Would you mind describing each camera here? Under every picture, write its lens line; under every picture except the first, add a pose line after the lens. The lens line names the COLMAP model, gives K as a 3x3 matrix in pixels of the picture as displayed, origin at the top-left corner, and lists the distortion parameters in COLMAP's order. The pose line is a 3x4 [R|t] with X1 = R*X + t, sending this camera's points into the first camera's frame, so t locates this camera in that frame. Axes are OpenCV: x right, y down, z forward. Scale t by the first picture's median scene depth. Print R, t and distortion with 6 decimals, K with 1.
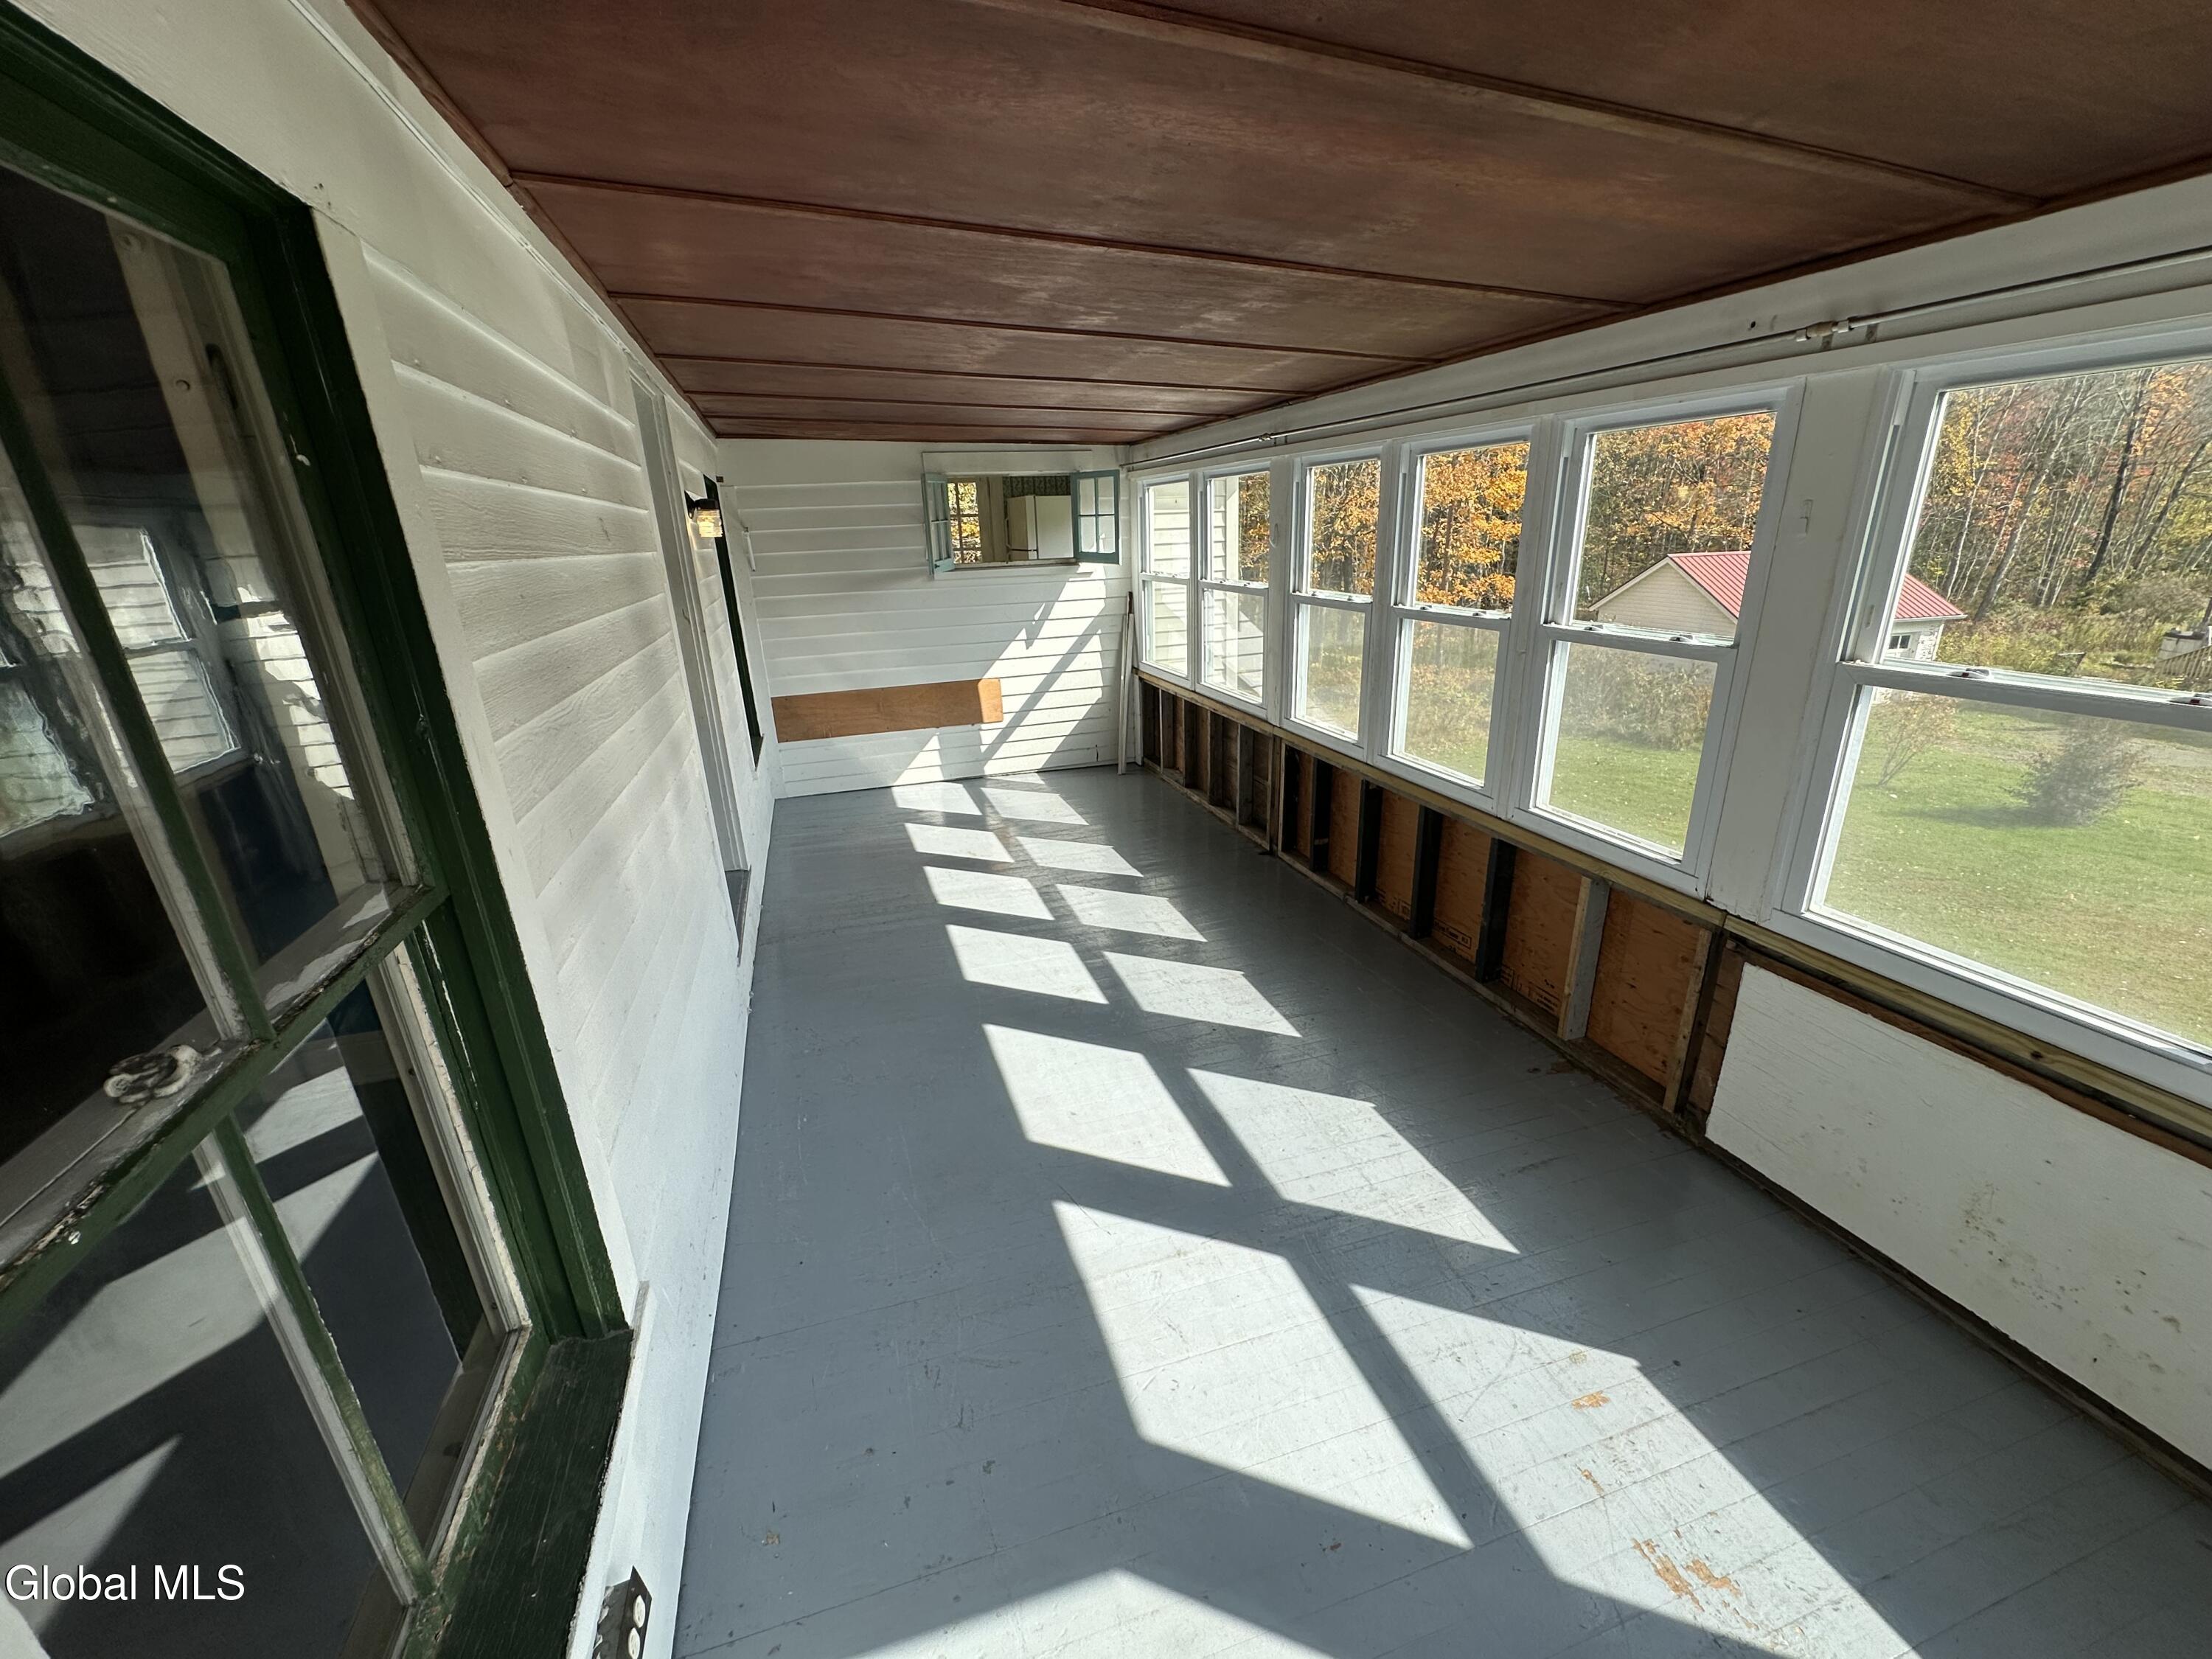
lens RADIAL K [[885.4, 0, 1110.9], [0, 885.4, 833.3], [0, 0, 1]] dist [-0.003418, -0.000199]
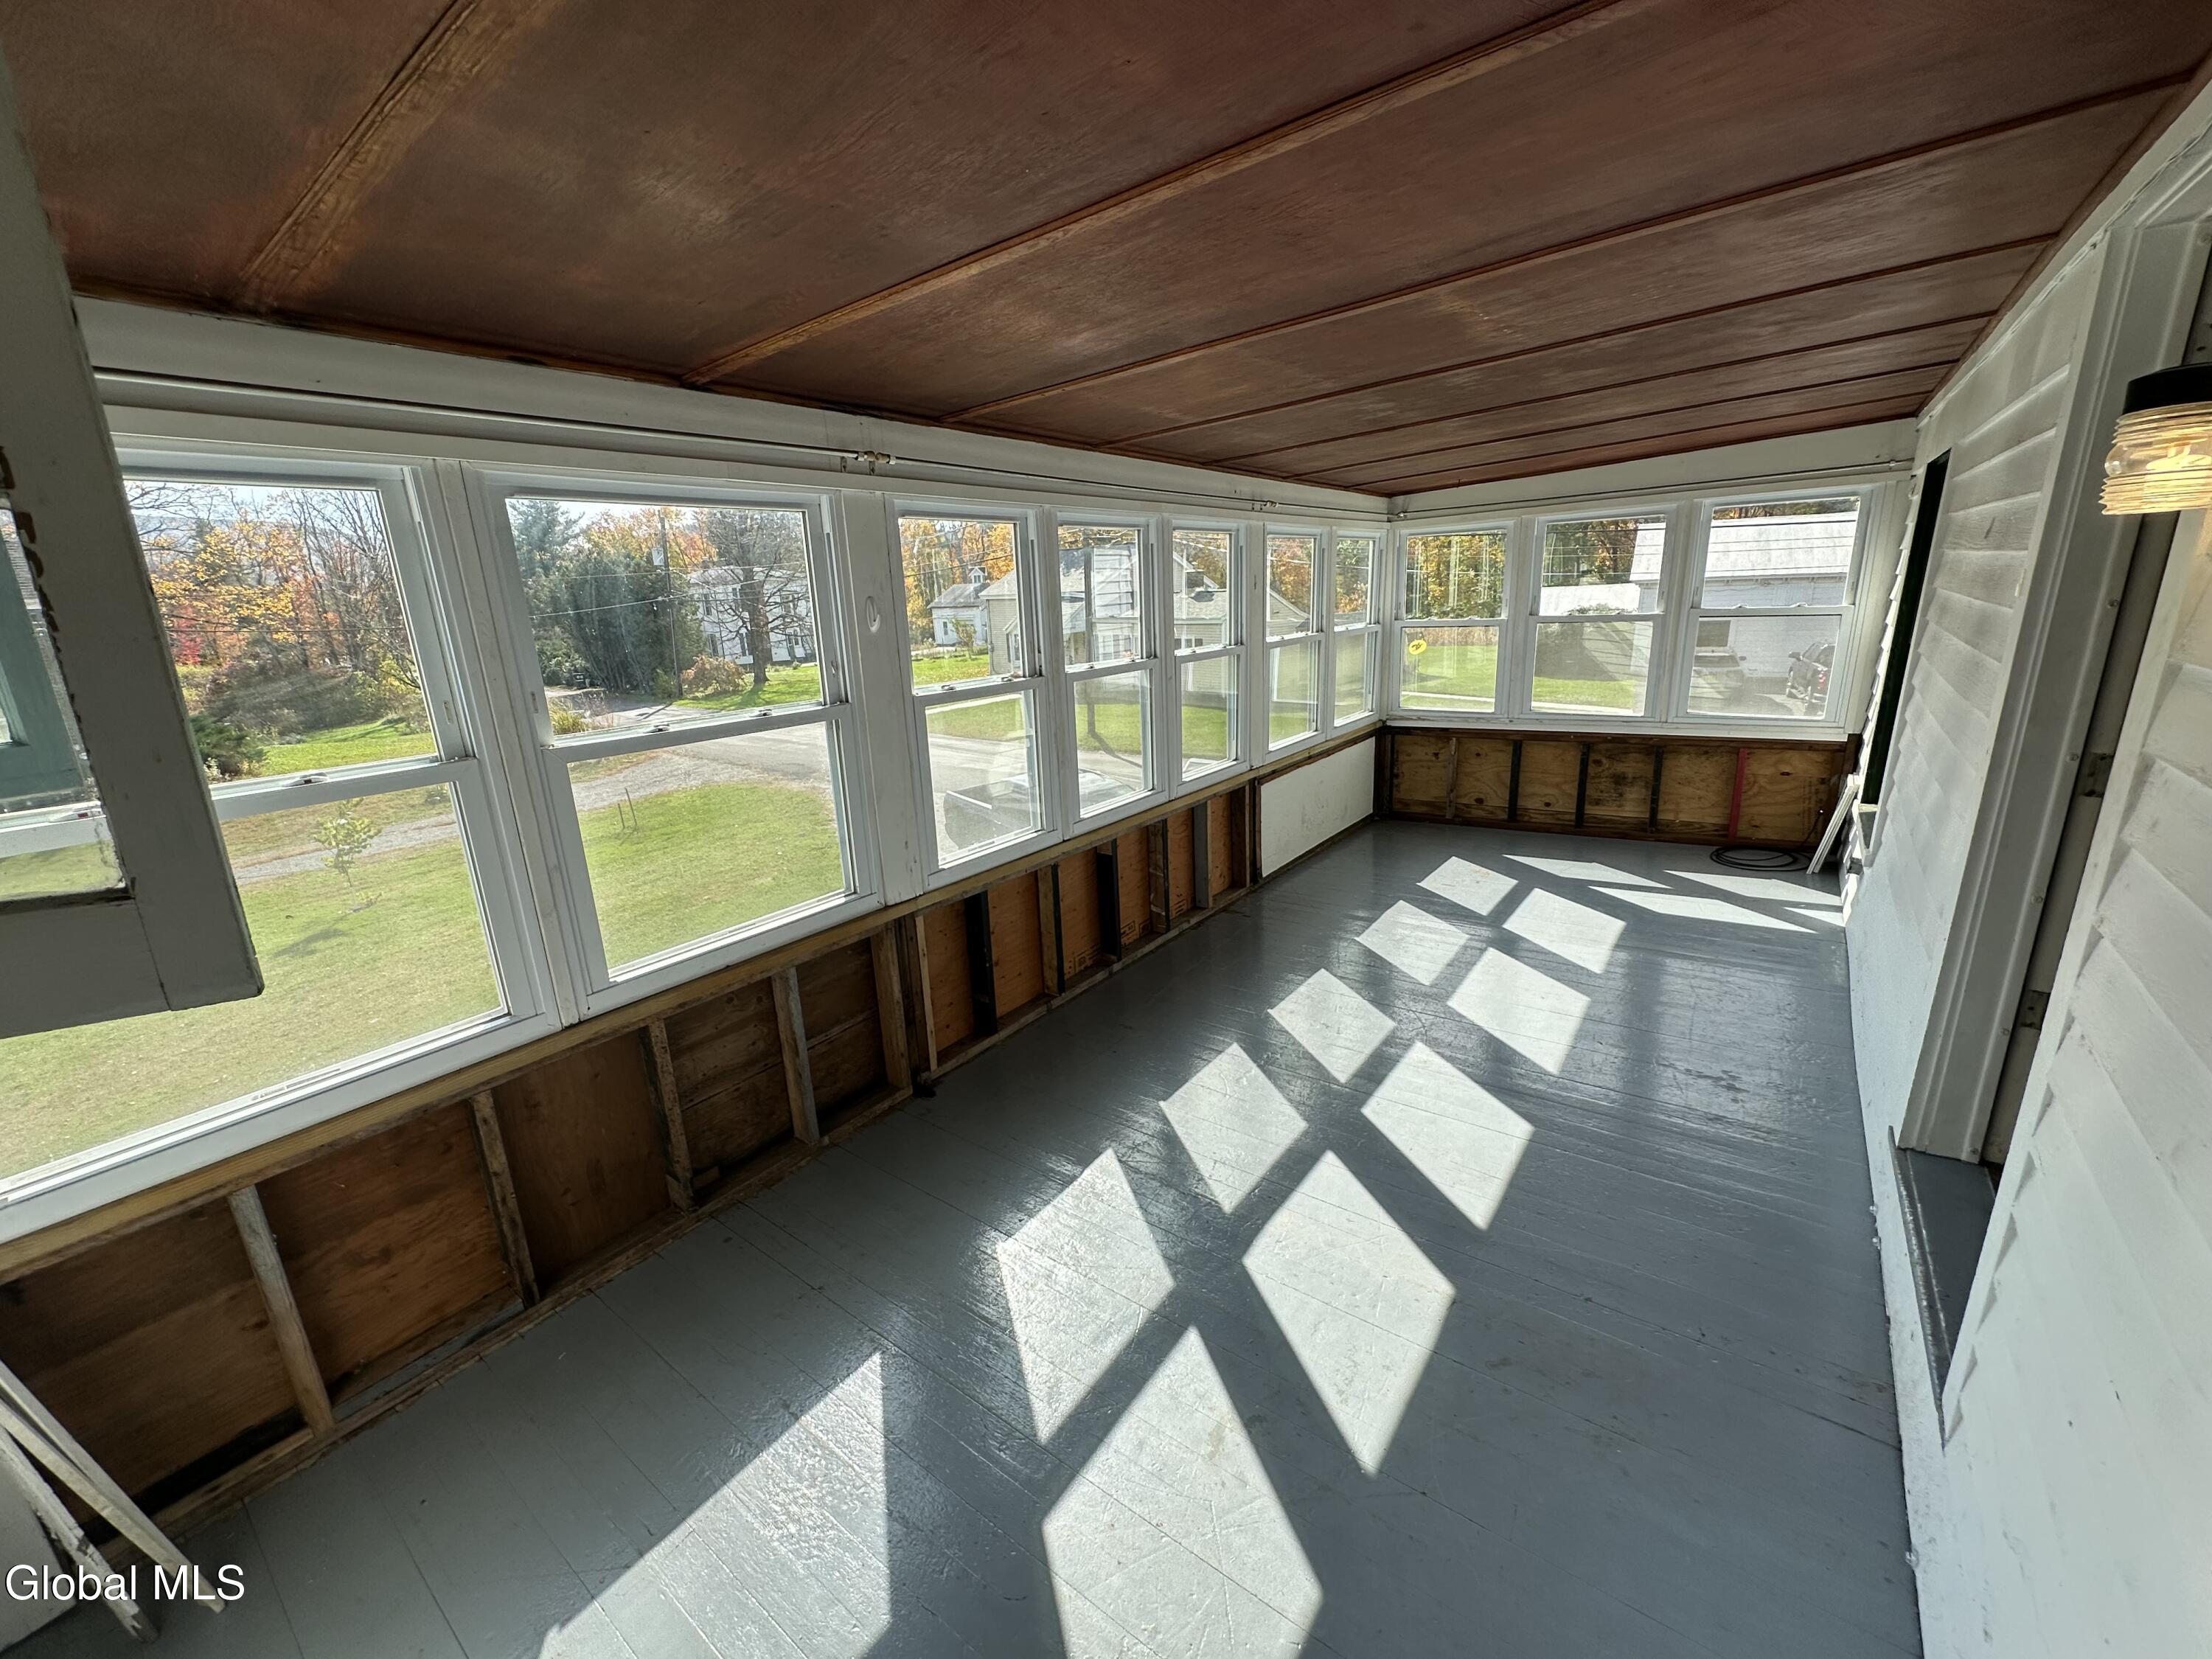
lens RADIAL K [[885.4, 0, 1115.4], [0, 885.4, 835.3], [0, 0, 1]] dist [-0.003418, -0.000199]
pose [[-0.569264, -0.181725, 0.801820, -0.461156], [0.308508, 0.856784, 0.413212, -0.431041], [-0.762077, 0.482595, -0.431673, 1.290000]]
